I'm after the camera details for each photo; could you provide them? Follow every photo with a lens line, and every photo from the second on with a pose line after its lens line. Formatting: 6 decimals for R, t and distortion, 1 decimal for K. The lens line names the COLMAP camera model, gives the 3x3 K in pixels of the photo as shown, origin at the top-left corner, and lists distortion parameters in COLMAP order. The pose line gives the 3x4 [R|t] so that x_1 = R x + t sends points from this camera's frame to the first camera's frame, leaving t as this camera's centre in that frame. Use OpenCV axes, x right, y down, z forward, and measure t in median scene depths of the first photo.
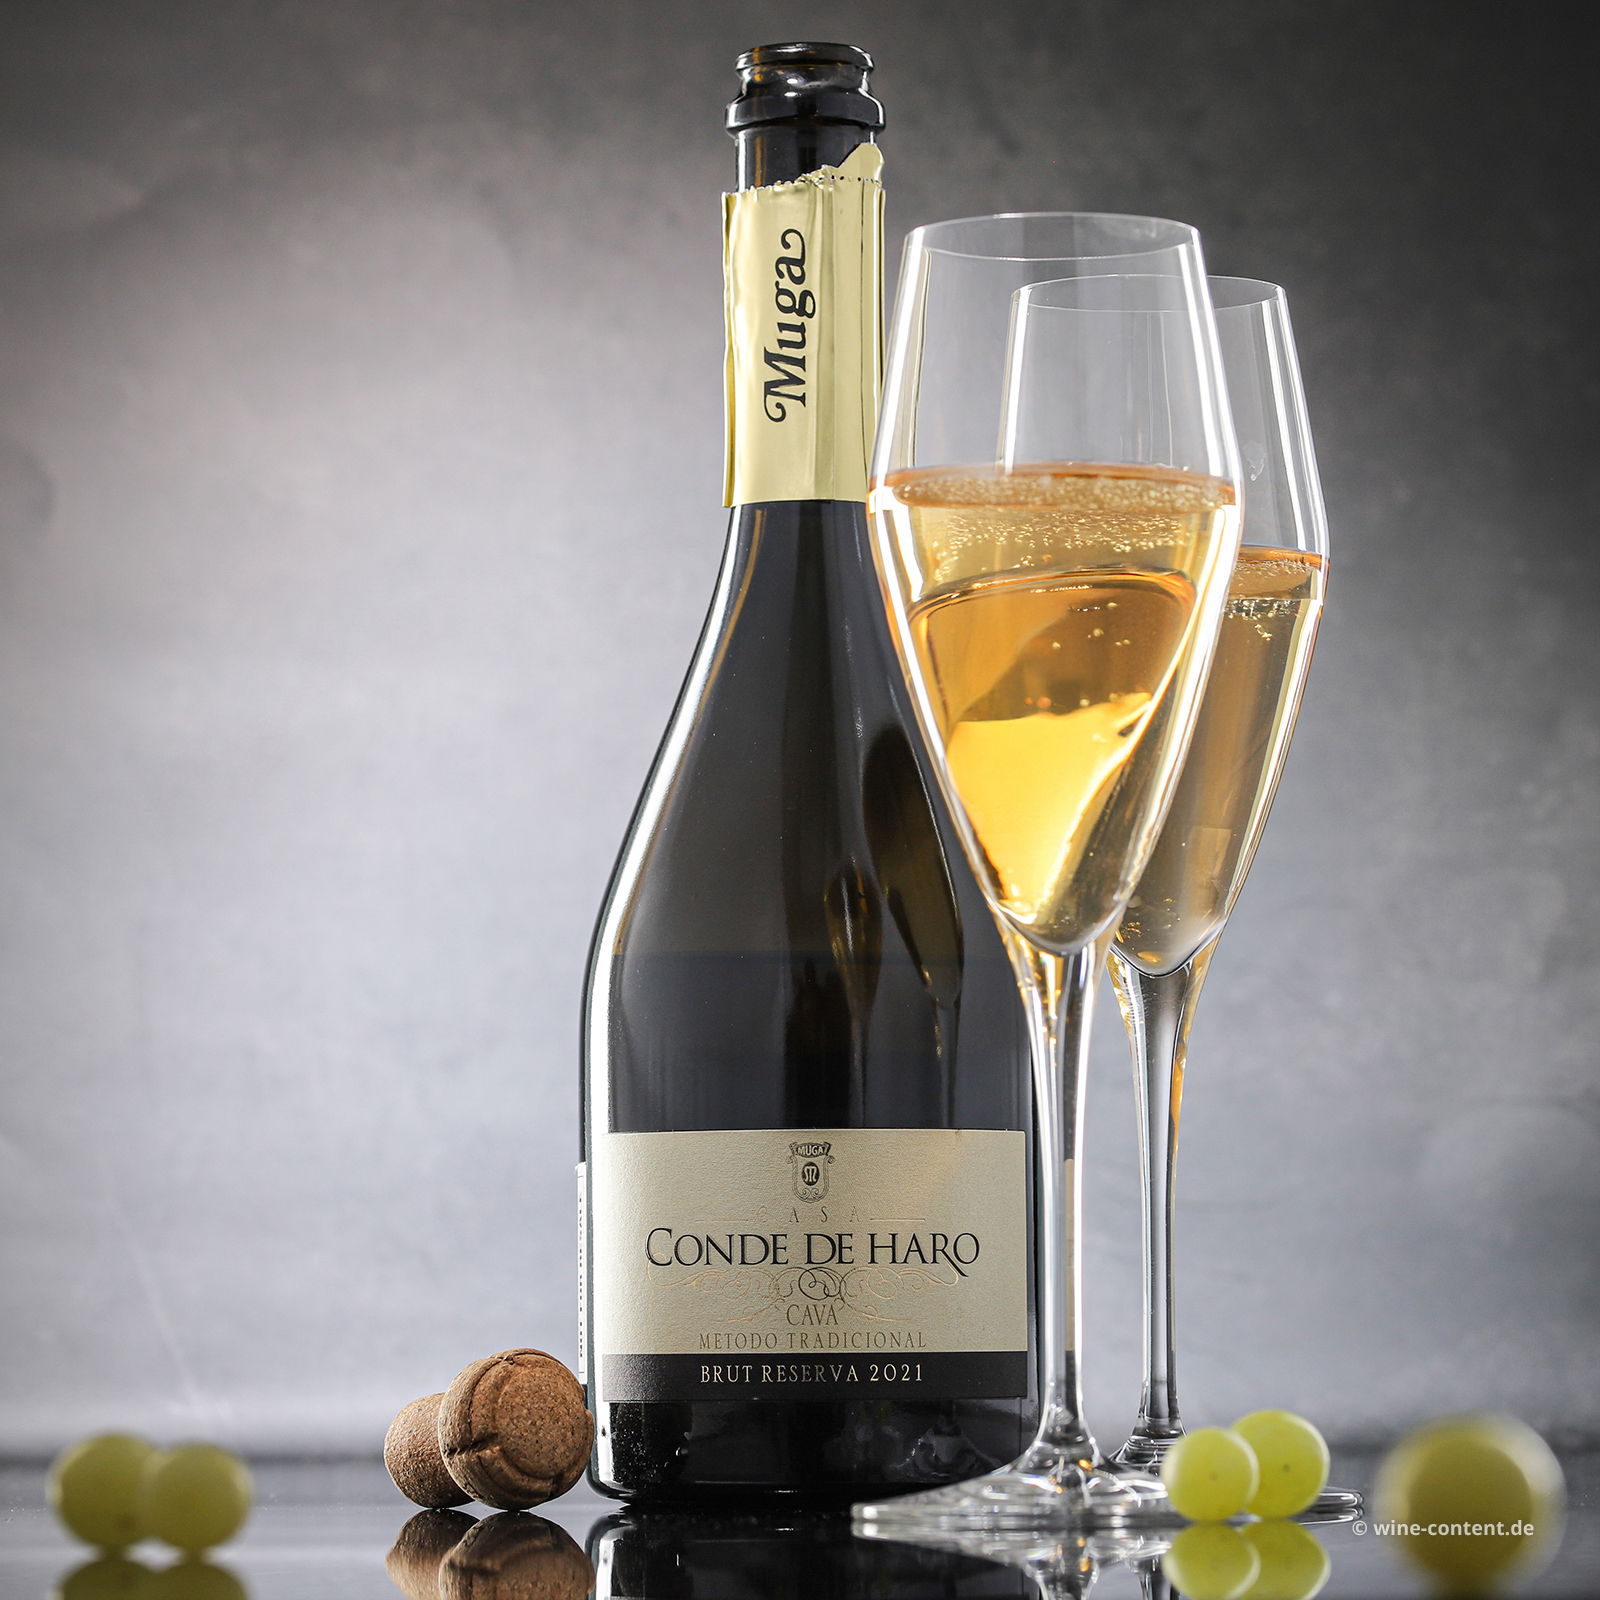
lens RADIAL K [[6133.2, 0, 800.0], [0, 6133.2, 800.0], [0, 0, 1]] dist [-0.148076, -2.877073]
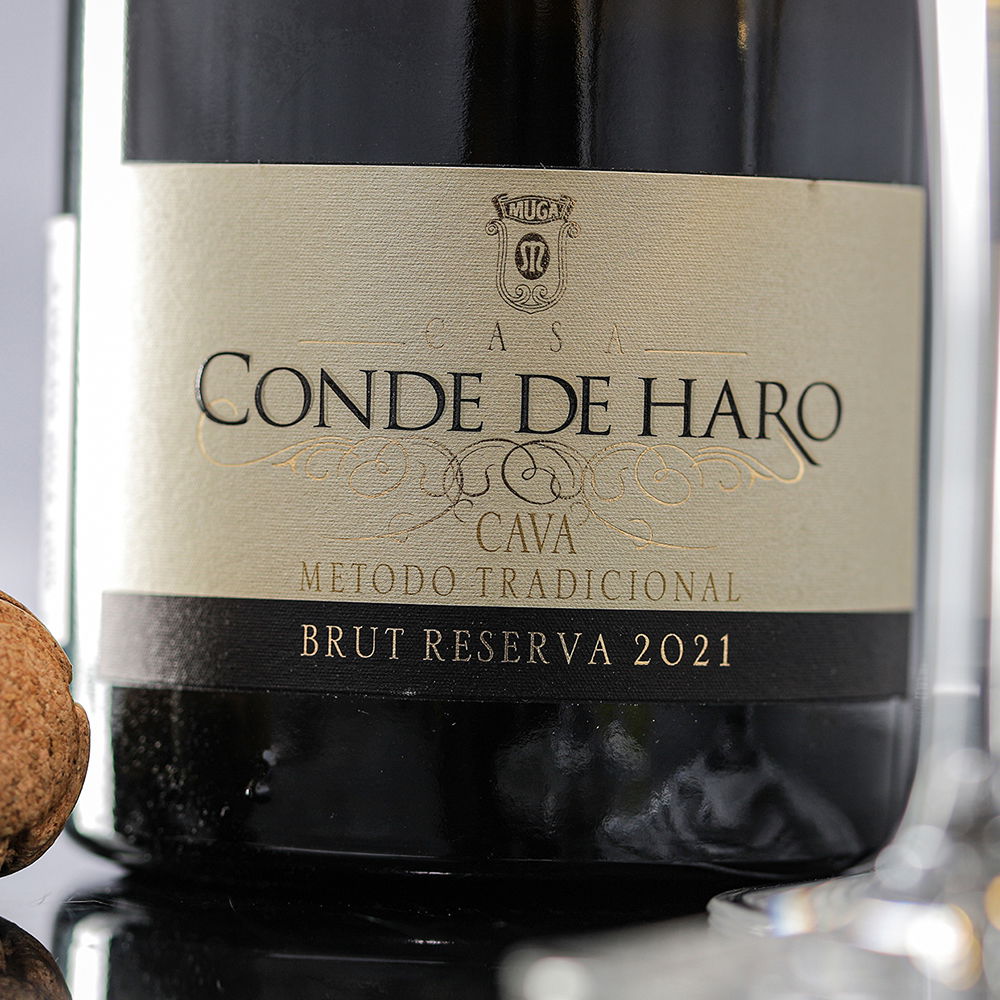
lens RADIAL K [[4577.2, 0, 500.0], [0, 4577.2, 500.0], [0, 0, 1]] dist [0.075401, -6.411116]
pose [[0.992988, 0.030962, 0.114086, -0.043683], [-0.043768, 0.992798, 0.111518, 0.038755], [-0.109811, -0.115729, 0.987192, 0.622139]]
